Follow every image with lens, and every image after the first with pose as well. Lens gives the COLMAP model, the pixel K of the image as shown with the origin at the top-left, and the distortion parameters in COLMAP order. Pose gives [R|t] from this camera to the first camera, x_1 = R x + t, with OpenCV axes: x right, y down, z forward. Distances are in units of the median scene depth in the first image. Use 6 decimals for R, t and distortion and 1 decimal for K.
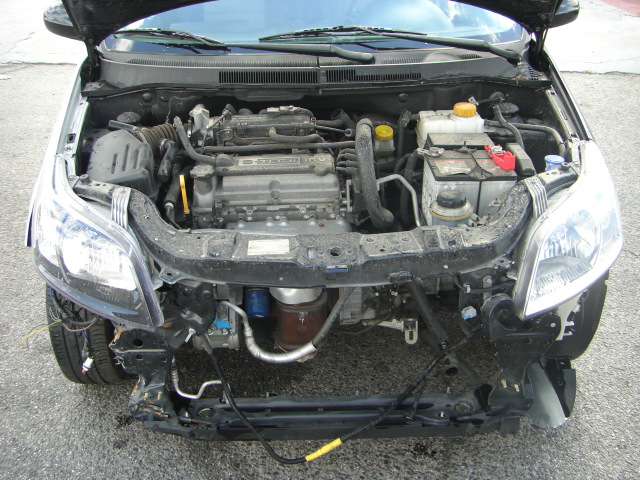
lens RADIAL K [[725.0, 0, 320.0], [0, 725.0, 240.0], [0, 0, 1]] dist [-0.151849, 0.022016]
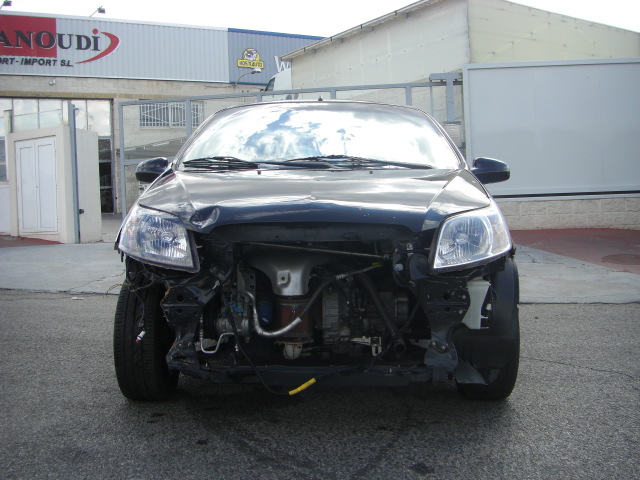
lens RADIAL K [[725.0, 0, 320.0], [0, 725.0, 240.0], [0, 0, 1]] dist [-0.151849, 0.022016]
pose [[0.998010, 0.016097, -0.060971, 0.112191], [-0.041176, 0.898643, -0.436743, 0.608747], [0.047761, 0.438385, 0.897518, -0.344421]]
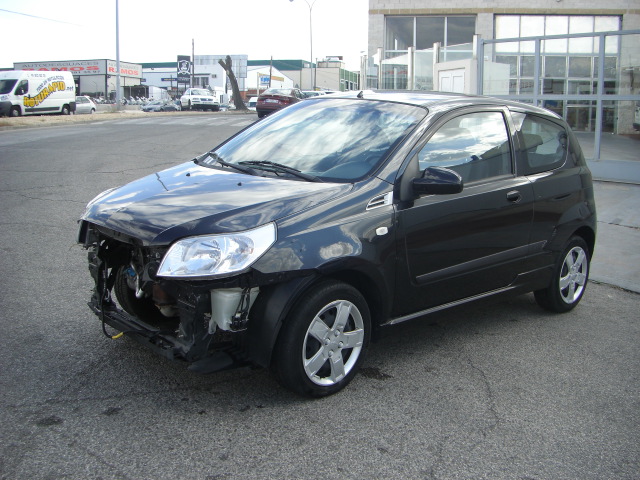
lens RADIAL K [[725.0, 0, 320.0], [0, 725.0, 240.0], [0, 0, 1]] dist [-0.151849, 0.022016]
pose [[0.660198, 0.189246, -0.726859, 1.693996], [-0.403205, 0.905771, -0.130399, 0.077788], [0.633691, 0.379163, 0.674293, -0.089391]]
